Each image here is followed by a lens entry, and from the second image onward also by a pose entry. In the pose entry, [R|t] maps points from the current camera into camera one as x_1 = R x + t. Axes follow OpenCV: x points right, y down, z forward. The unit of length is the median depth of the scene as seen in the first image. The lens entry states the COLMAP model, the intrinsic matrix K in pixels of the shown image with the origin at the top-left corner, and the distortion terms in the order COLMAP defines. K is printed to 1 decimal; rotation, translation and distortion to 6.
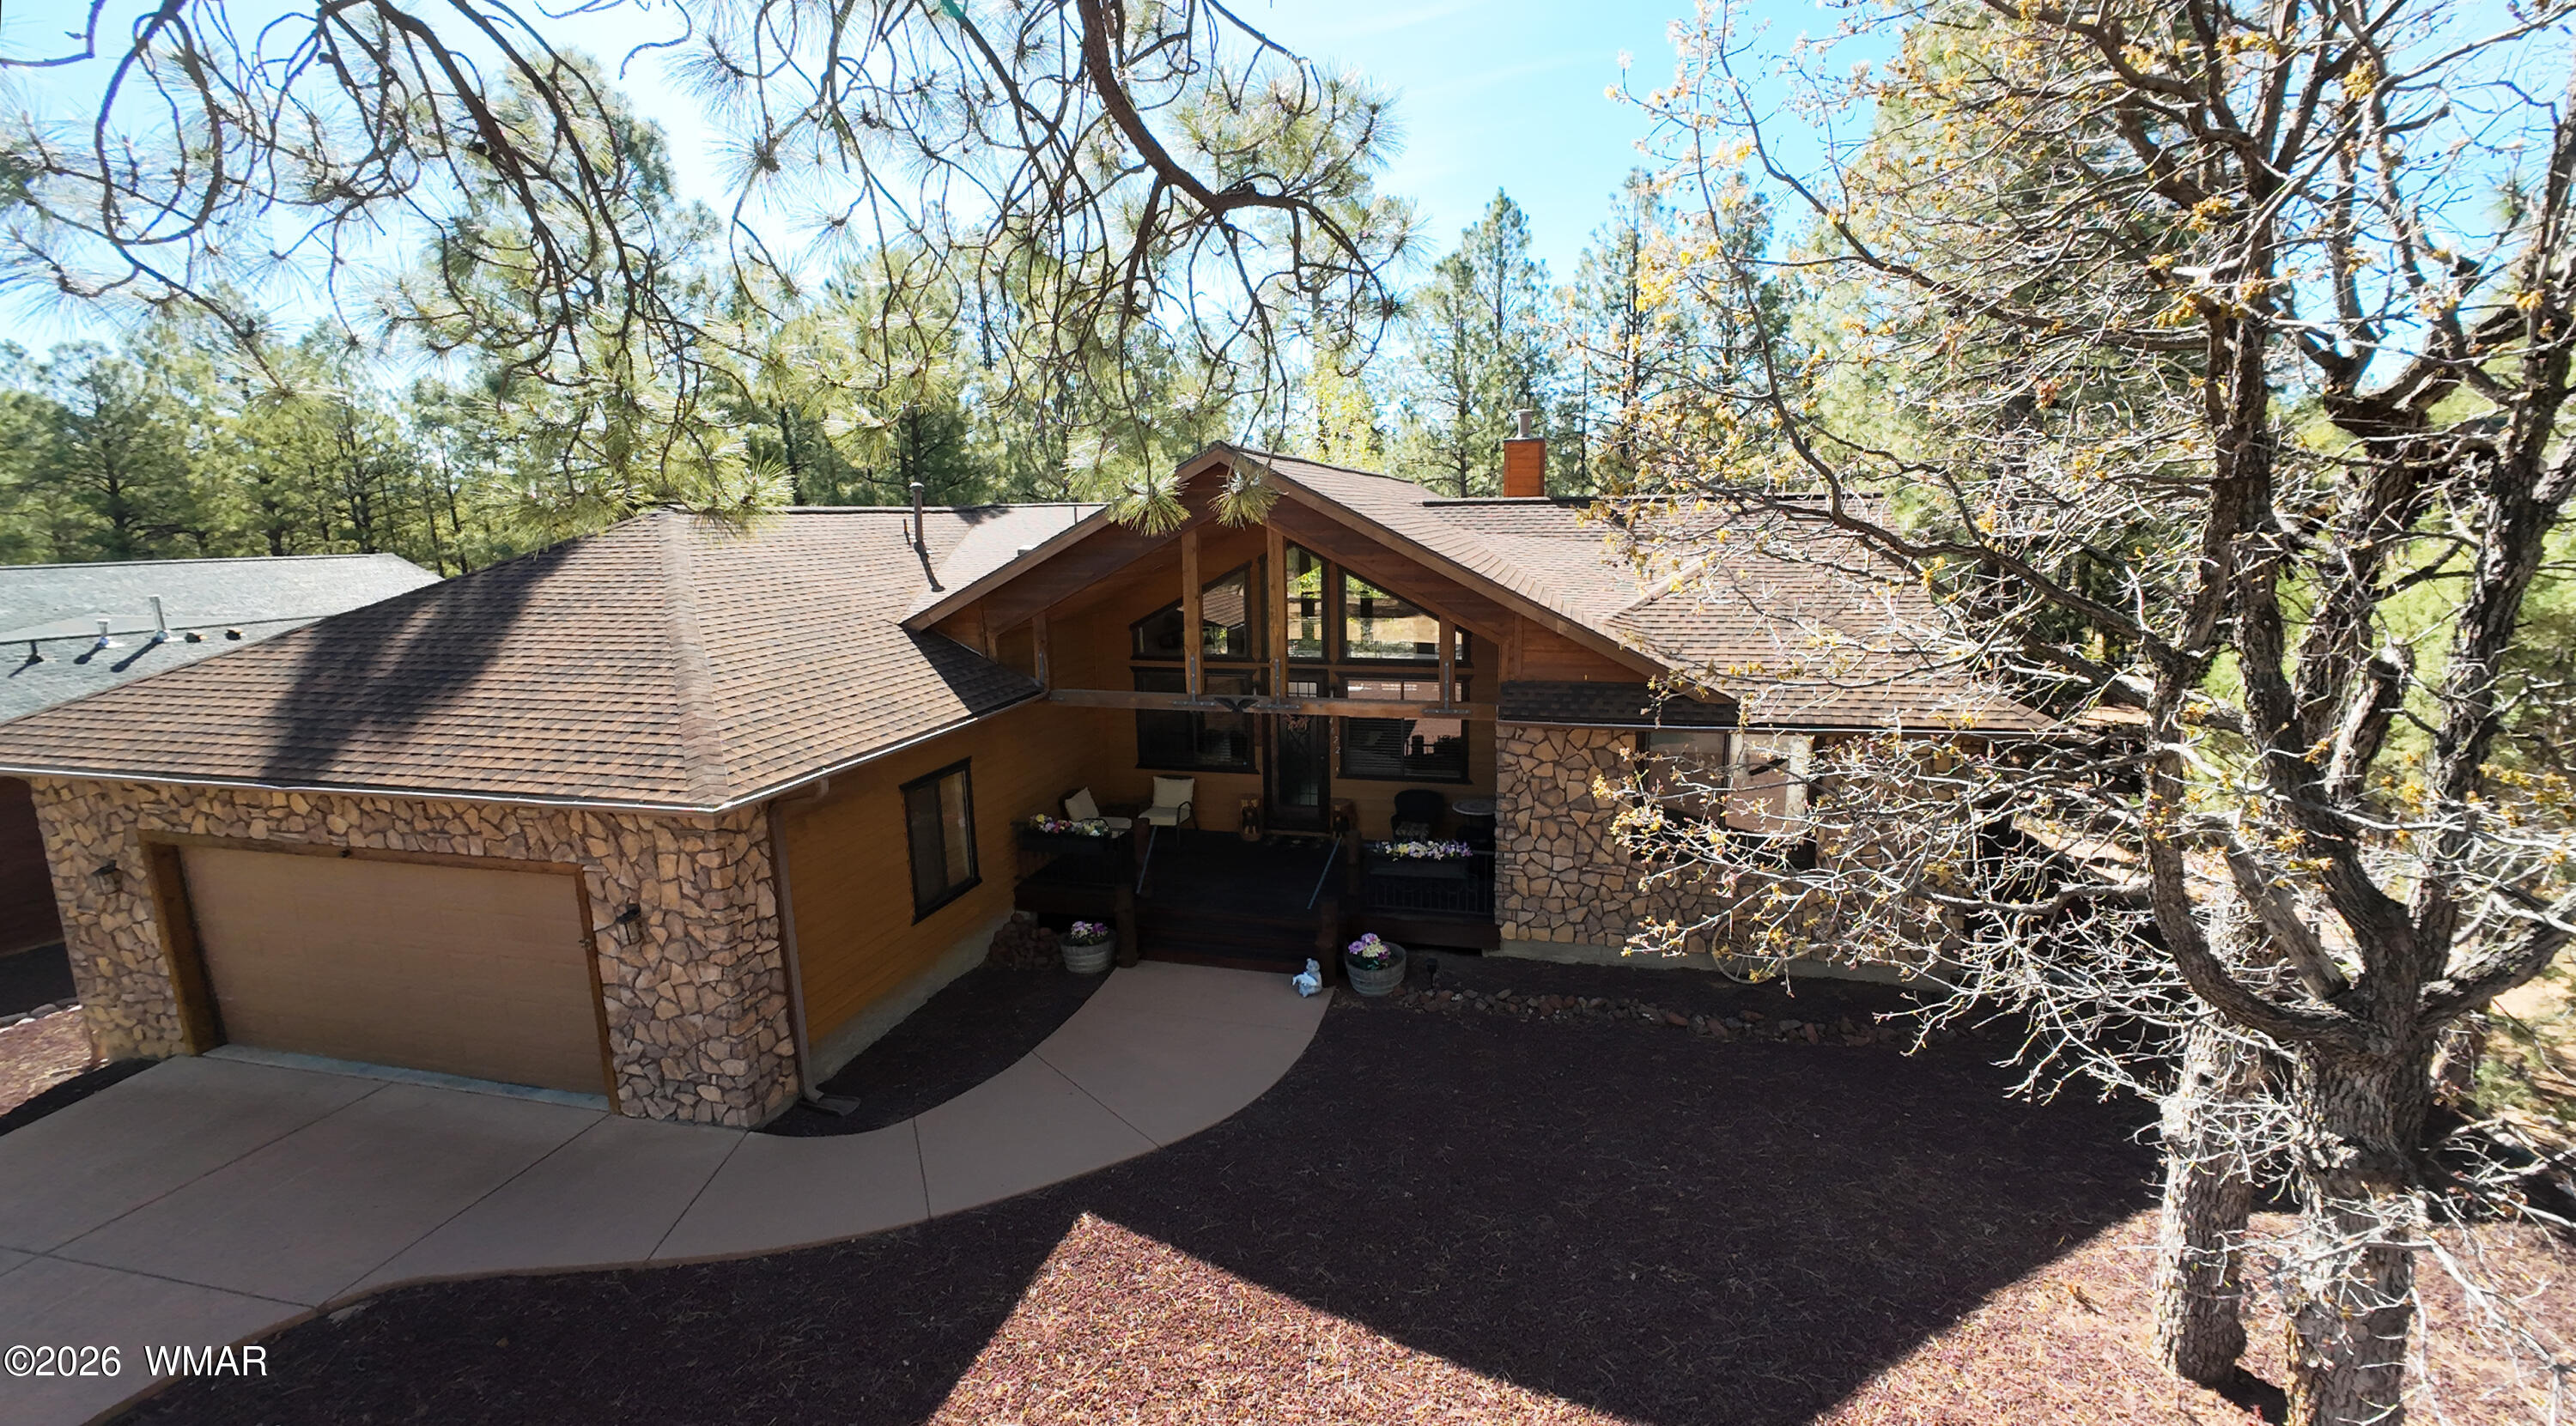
lens RADIAL K [[1036.2, 0, 1317.9], [0, 1036.2, 711.7], [0, 0, 1]] dist [0.002159, -0.000142]
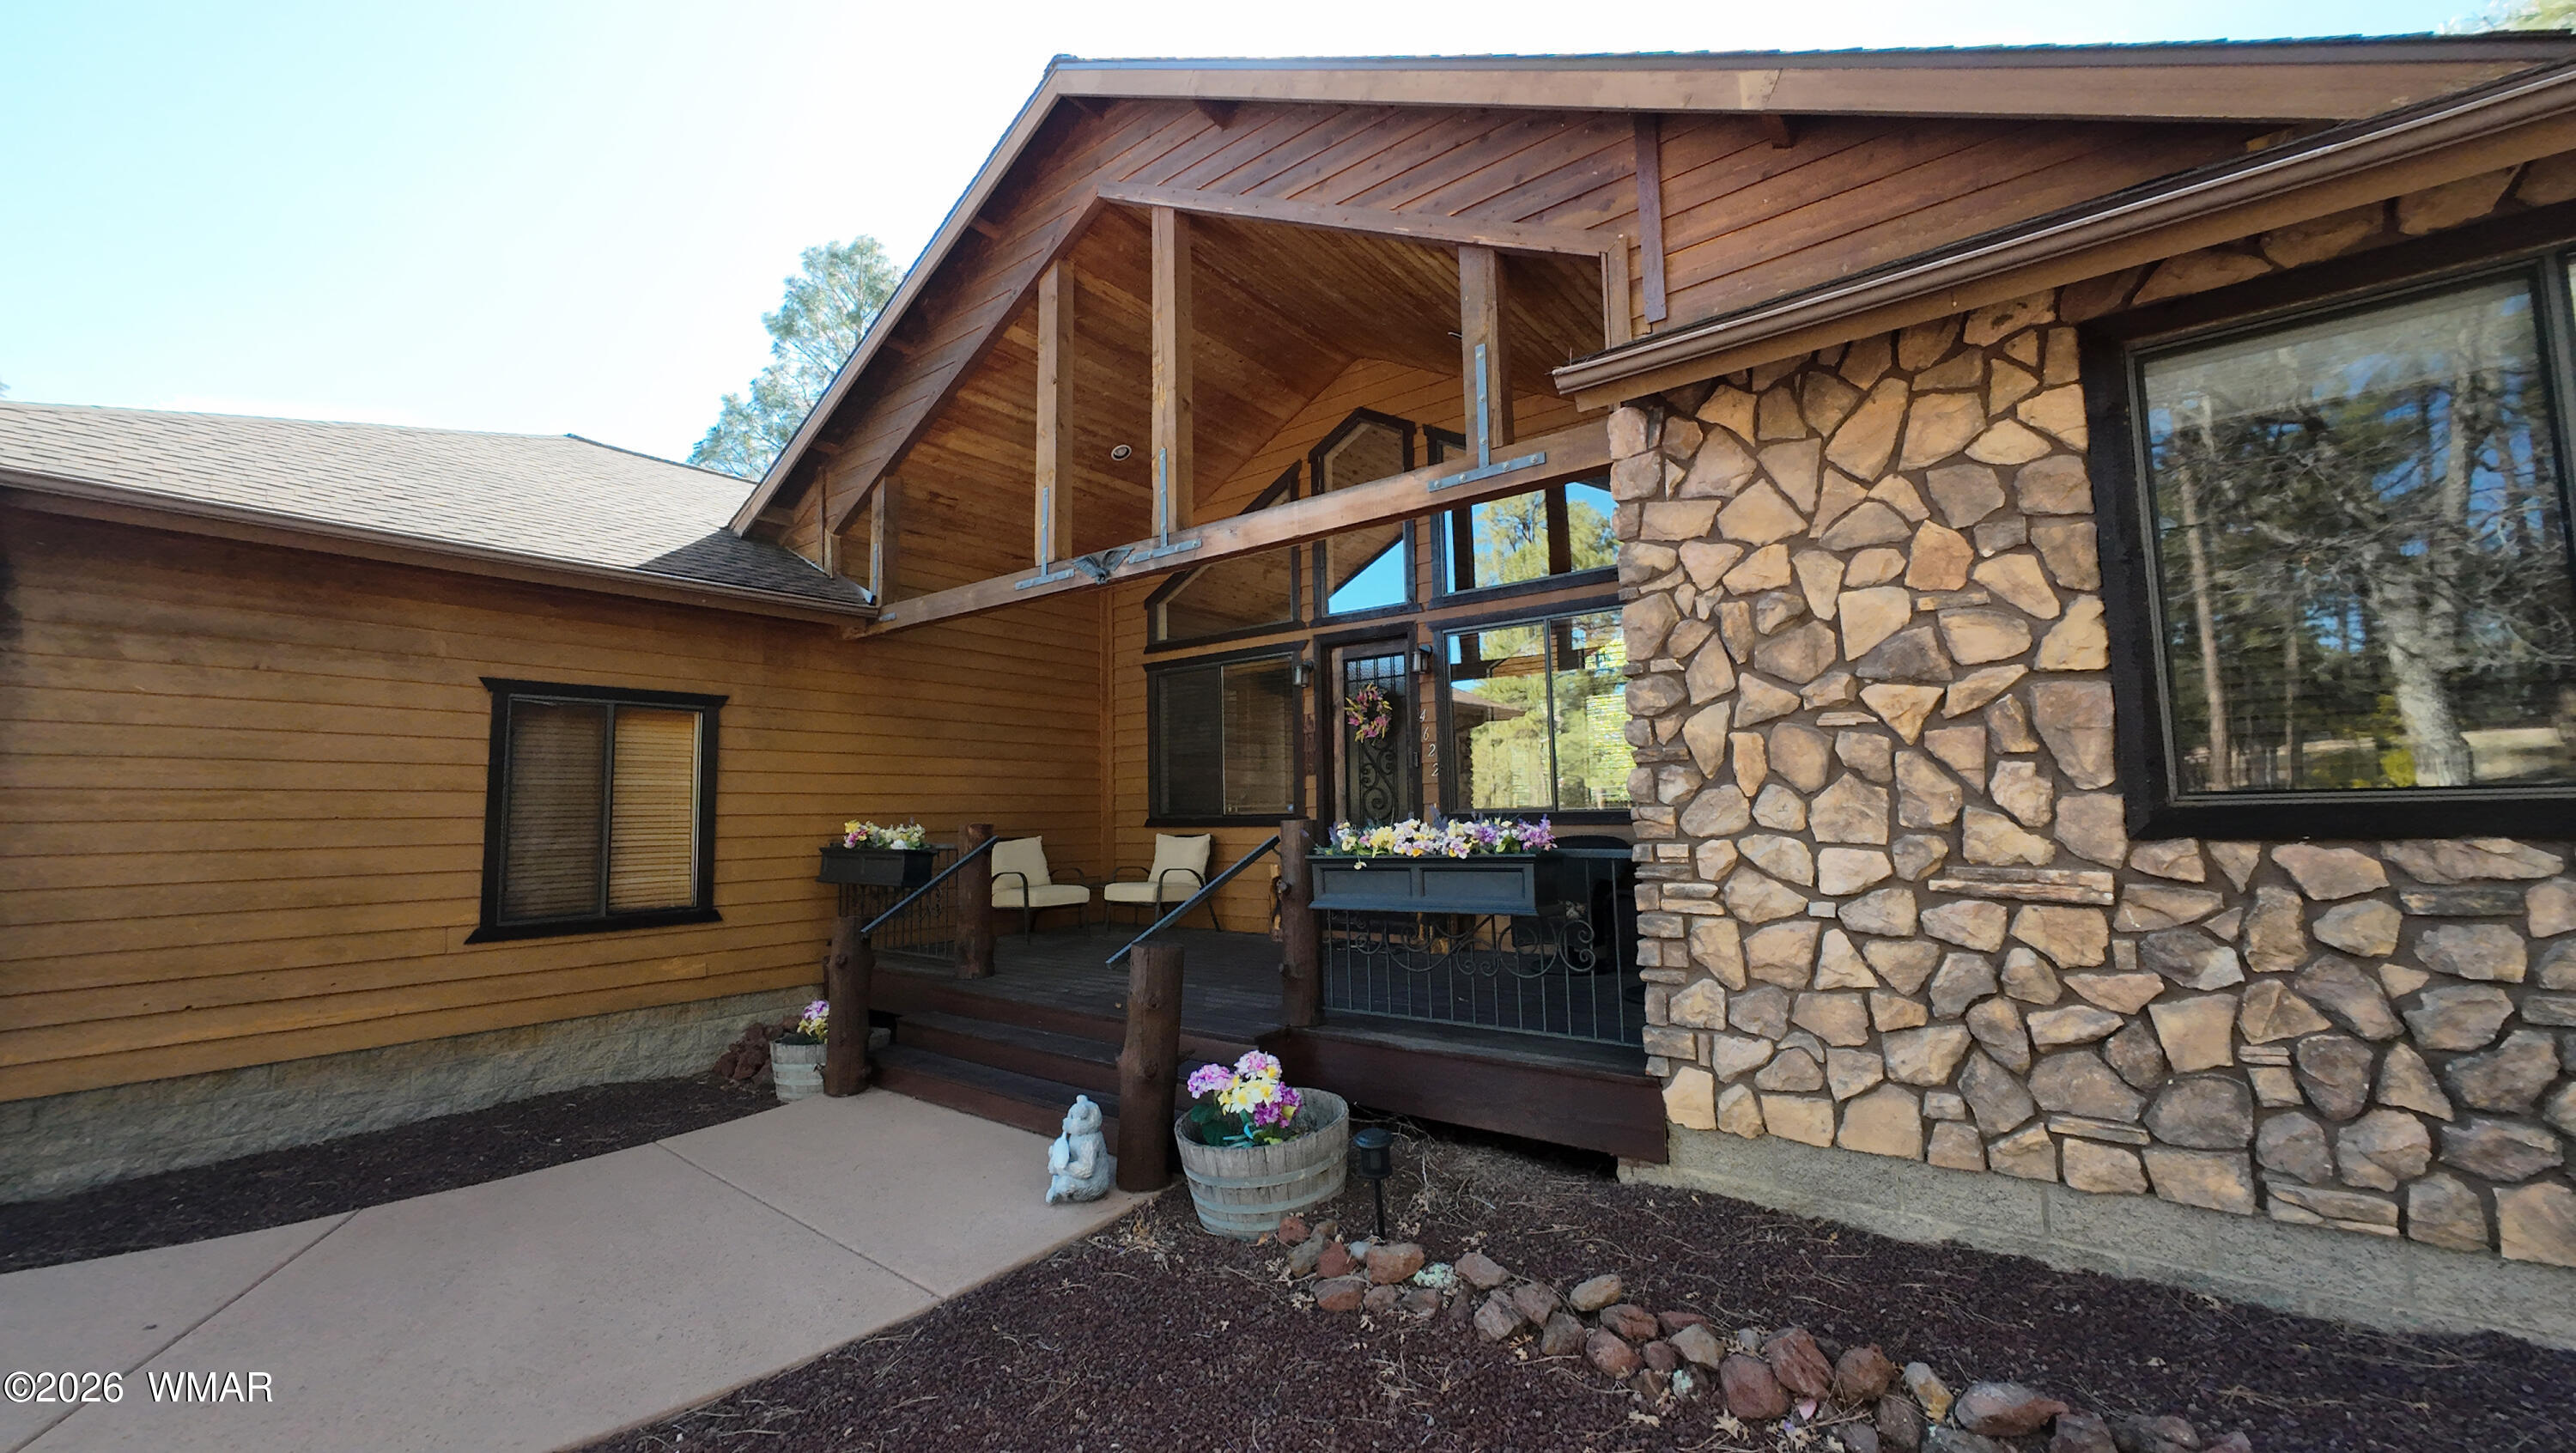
lens RADIAL K [[1001.4, 0, 1292.6], [0, 1001.4, 725.6], [0, 0, 1]] dist [-0.007803, 0.004641]
pose [[0.910872, -0.041175, -0.410630, 0.209654], [-0.069479, 0.965507, -0.250935, 0.191373], [0.406799, 0.257100, 0.876593, 0.669186]]
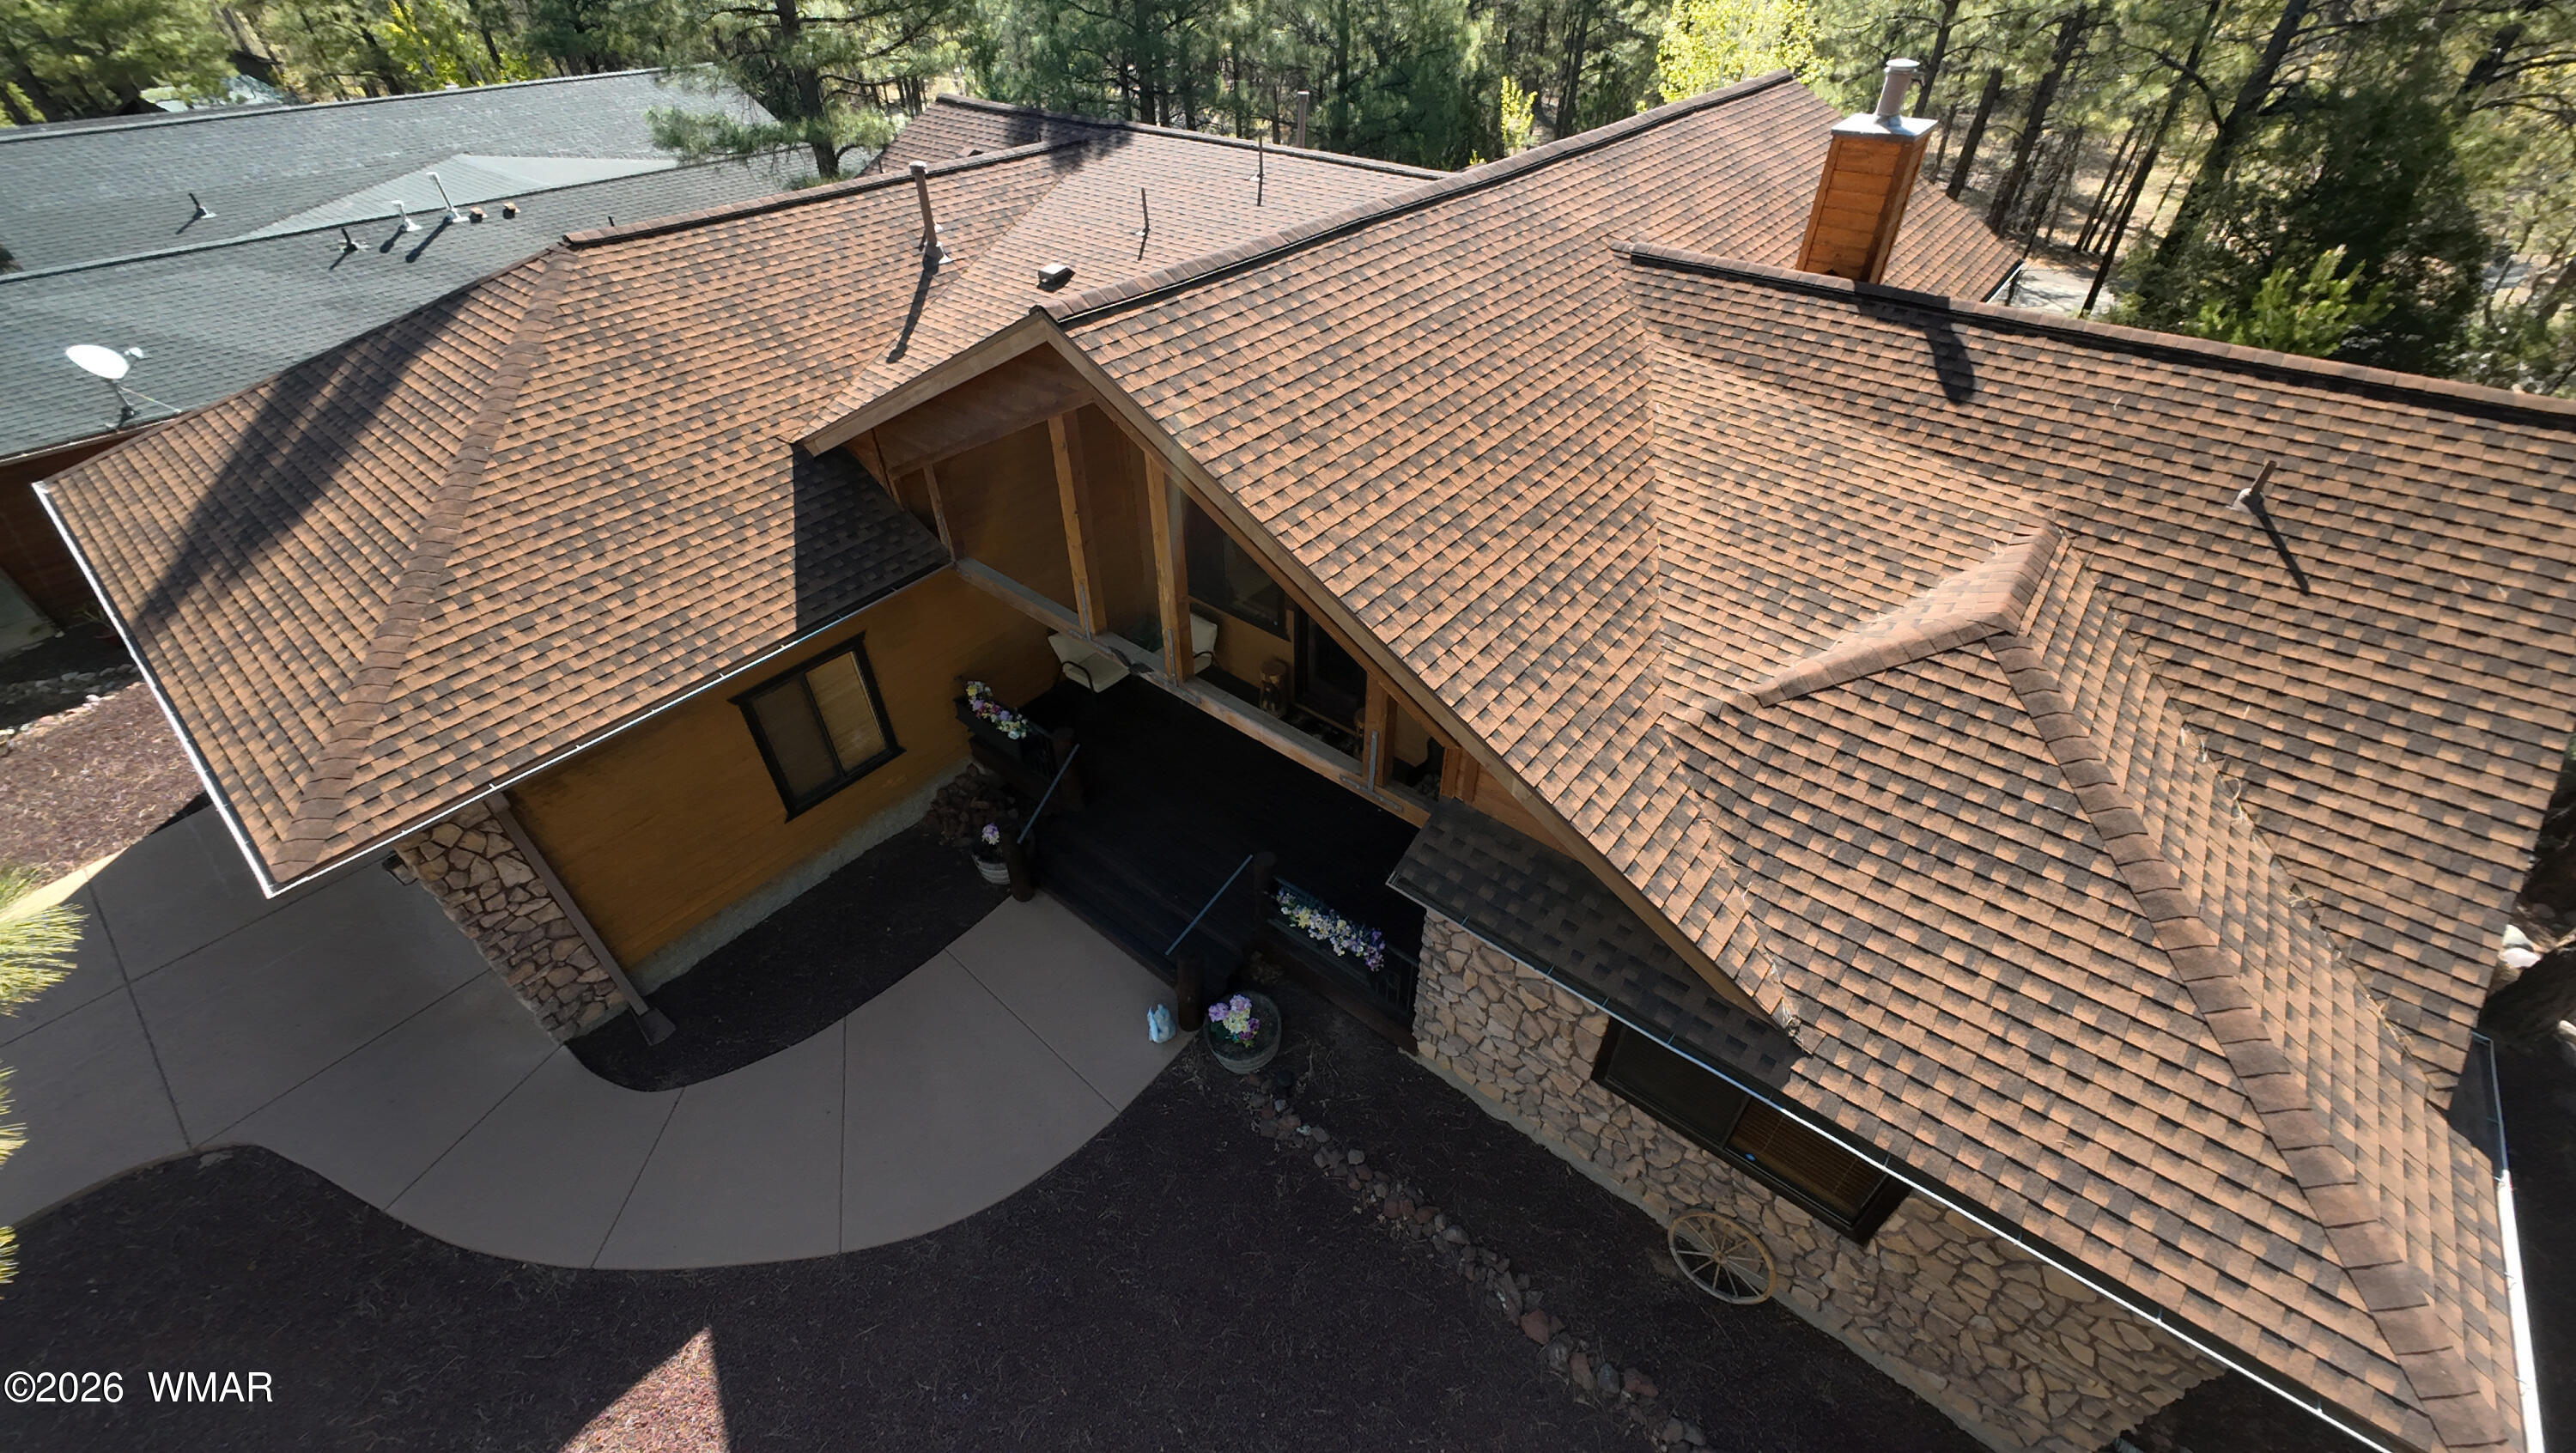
lens RADIAL K [[1001.4, 0, 1292.6], [0, 1001.4, 725.6], [0, 0, 1]] dist [-0.007803, 0.004641]
pose [[0.899311, 0.286442, -0.330441, 0.274817], [-0.088759, 0.859453, 0.503451, -0.344322], [0.428208, -0.423429, 0.798339, 0.504433]]
